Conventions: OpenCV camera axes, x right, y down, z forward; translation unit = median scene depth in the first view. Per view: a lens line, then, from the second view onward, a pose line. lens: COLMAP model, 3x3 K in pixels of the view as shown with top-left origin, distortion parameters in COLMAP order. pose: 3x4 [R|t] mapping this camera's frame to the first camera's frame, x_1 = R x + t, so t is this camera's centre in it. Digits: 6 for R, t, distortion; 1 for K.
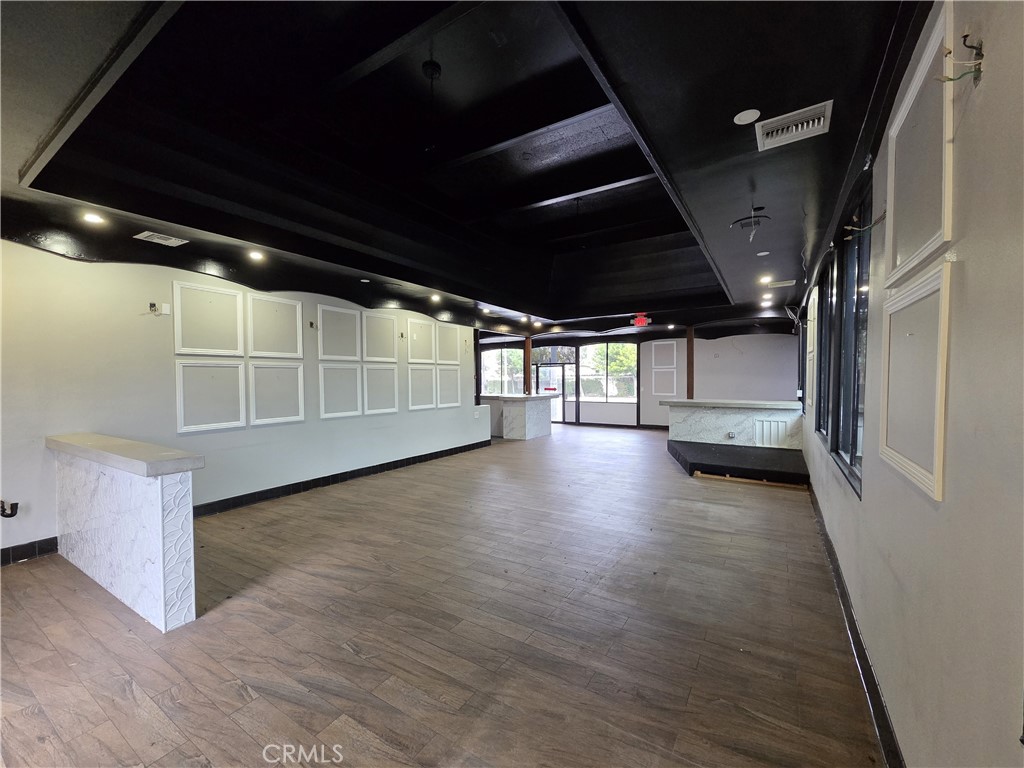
lens RADIAL K [[421.2, 0, 509.4], [0, 421.2, 388.1], [0, 0, 1]] dist [0.001583, 0.000265]
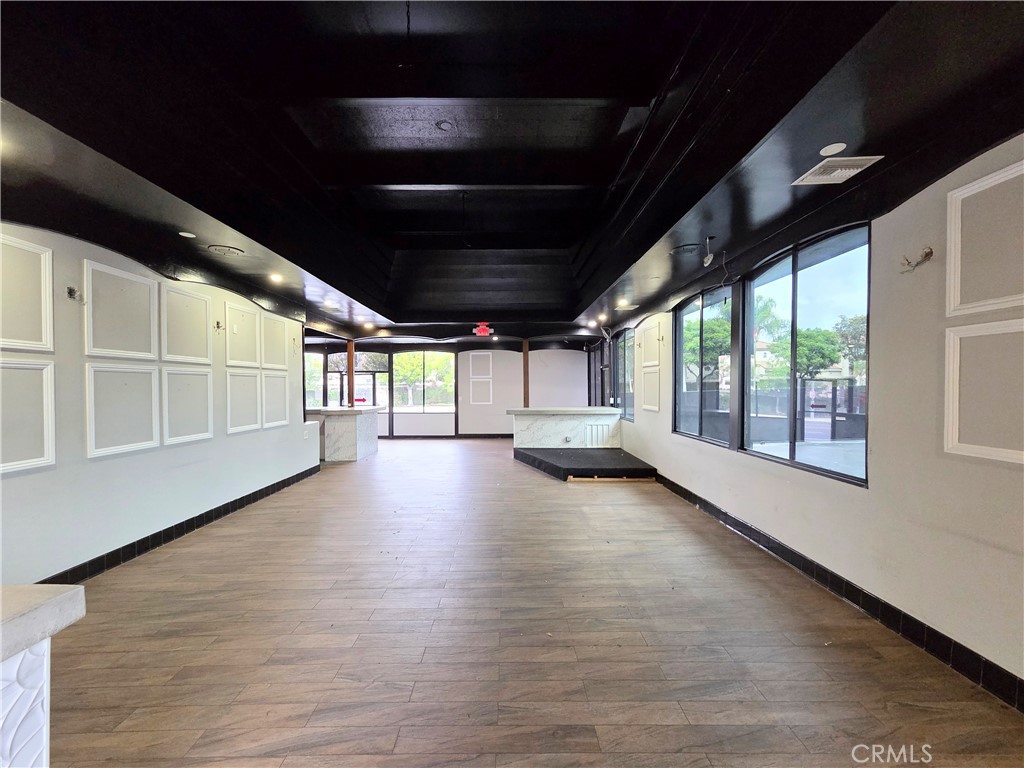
lens RADIAL K [[421.2, 0, 509.4], [0, 421.2, 388.1], [0, 0, 1]] dist [0.001583, 0.000265]
pose [[0.842029, 0.000264, 0.539433, -0.211825], [0.011710, 0.999755, -0.018768, -0.004219], [-0.539306, 0.022120, 0.841820, 0.158647]]
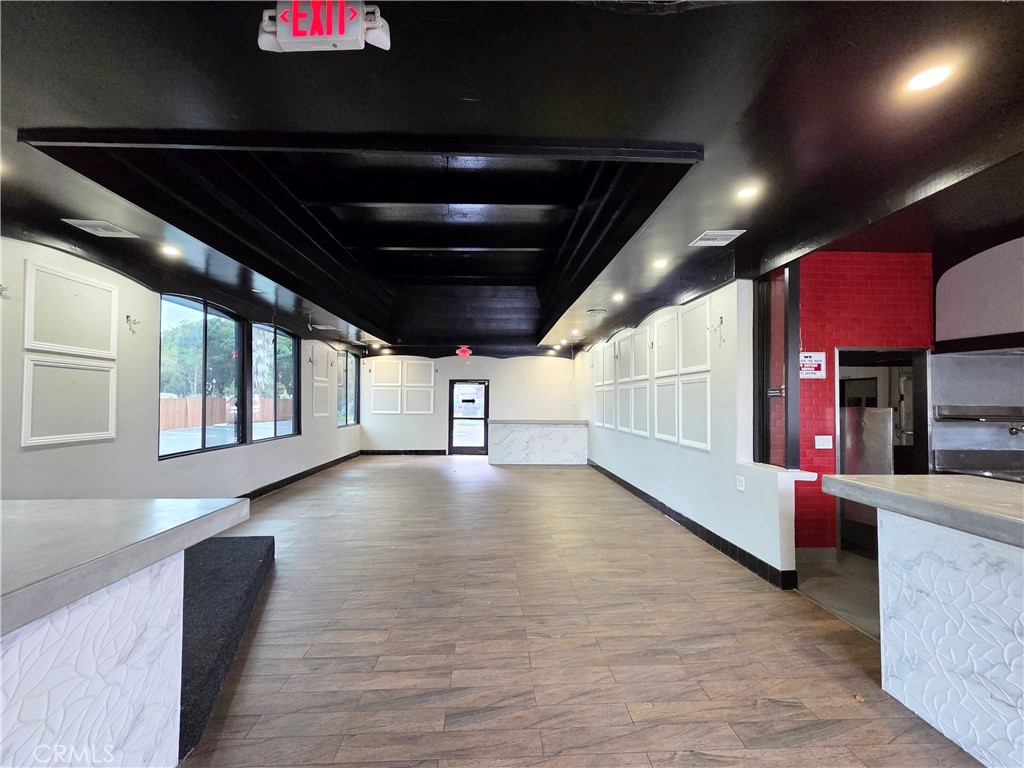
lens RADIAL K [[421.2, 0, 509.4], [0, 421.2, 388.1], [0, 0, 1]] dist [0.001583, 0.000265]
pose [[-0.821248, -0.010203, -0.570480, 0.415525], [-0.008031, 0.999948, -0.006323, -0.031894], [0.570515, -0.000611, -0.821287, 1.420452]]
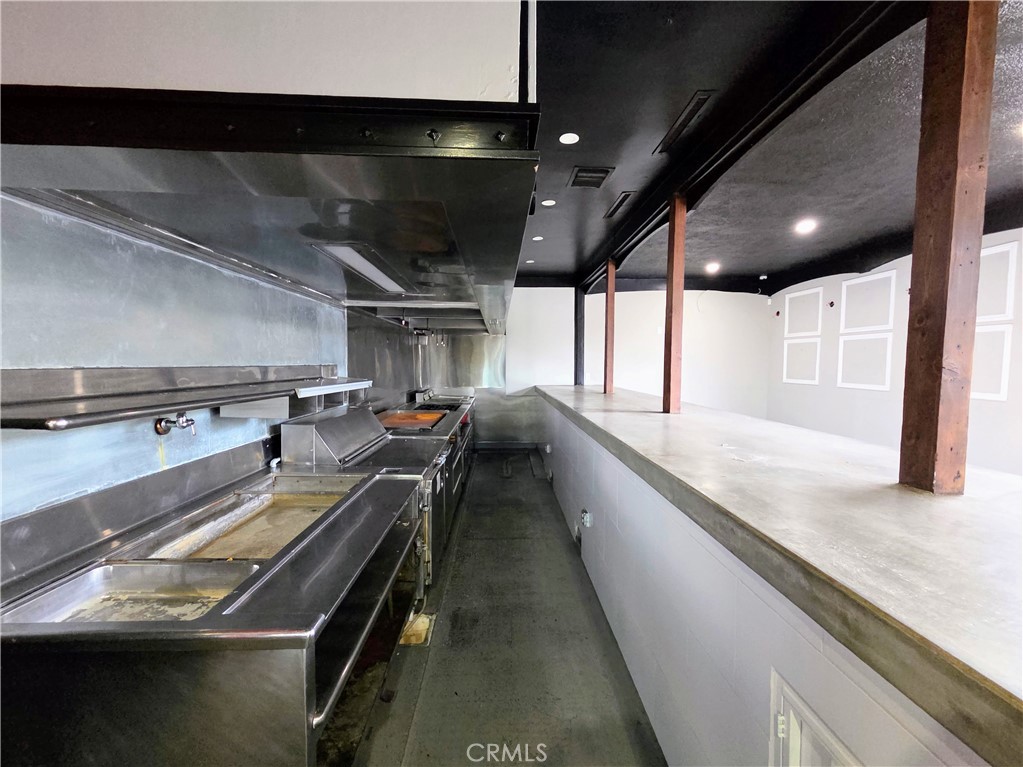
lens RADIAL K [[436.3, 0, 511.5], [0, 436.3, 383.5], [0, 0, 1]] dist [0.001653, 0.000180]
pose [[0.555395, 0.054254, -0.829815, -0.097126], [-0.023068, 0.998491, 0.049842, -0.025077], [0.831267, -0.008540, 0.555808, 1.373201]]
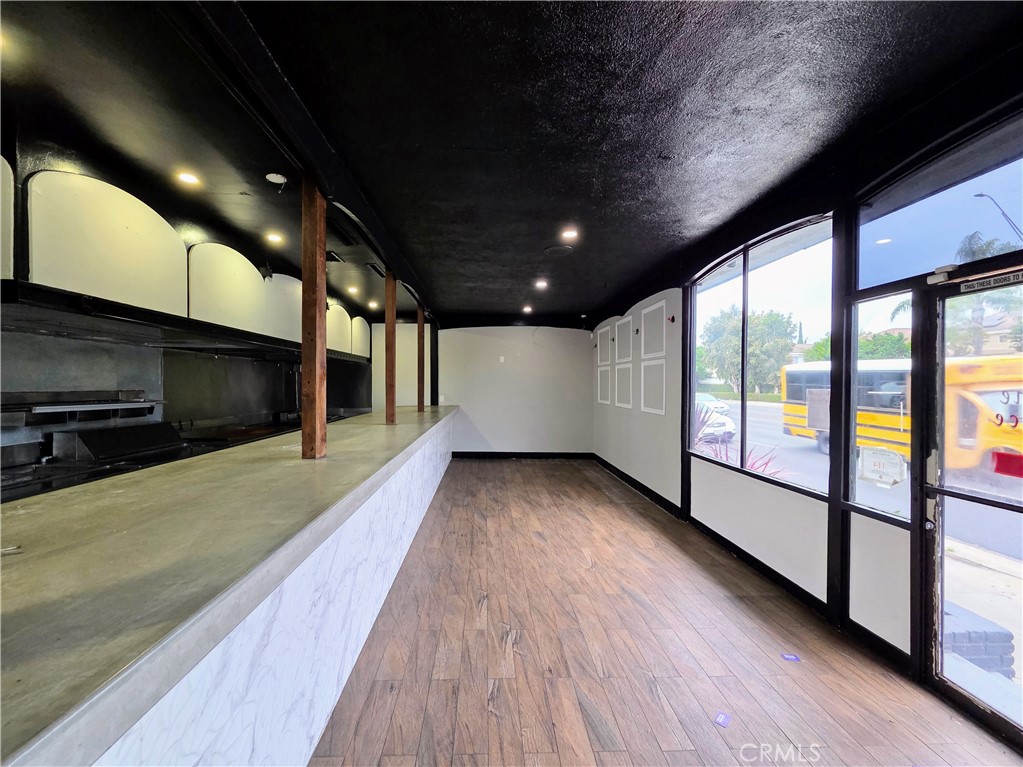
lens RADIAL K [[420.8, 0, 508.9], [0, 420.8, 387.6], [0, 0, 1]] dist [0.001583, 0.000265]
pose [[0.582855, 0.015482, -0.812428, 0.192044], [-0.020544, 0.999780, 0.004314, -0.033368], [0.812316, 0.014176, 0.583045, 1.550720]]
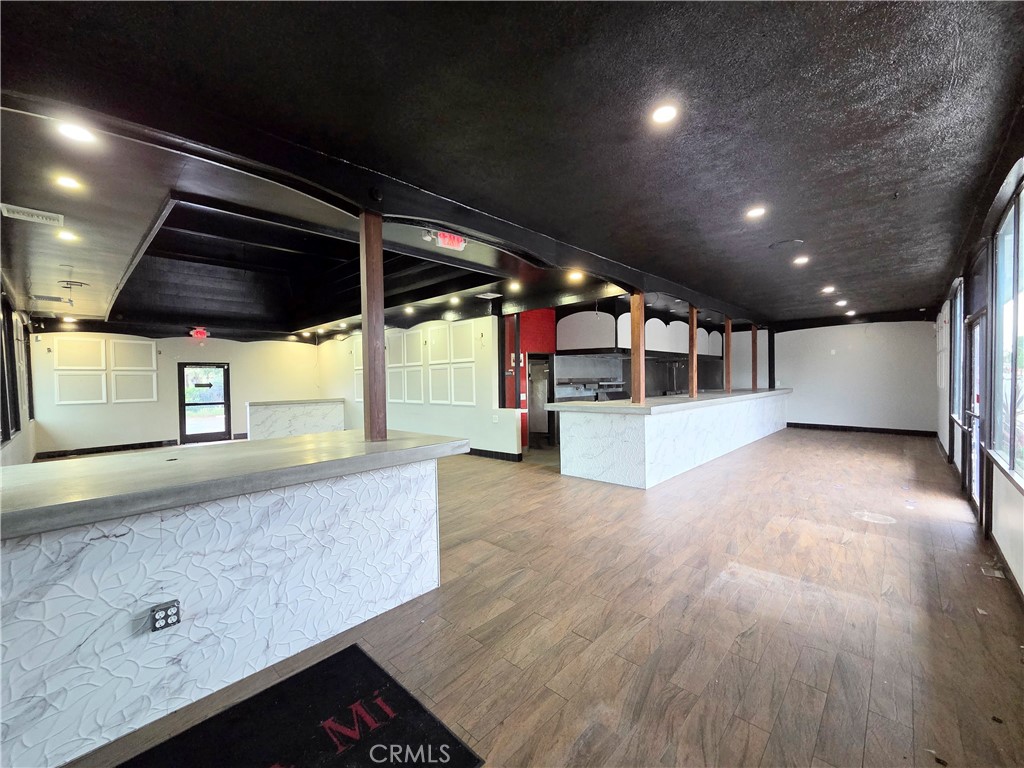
lens RADIAL K [[421.2, 0, 509.4], [0, 421.2, 388.1], [0, 0, 1]] dist [0.001583, 0.000265]
pose [[-0.187770, 0.033097, -0.981655, 0.868904], [0.002346, 0.999444, 0.033248, -0.030365], [0.982210, 0.003940, -0.187743, 1.385632]]
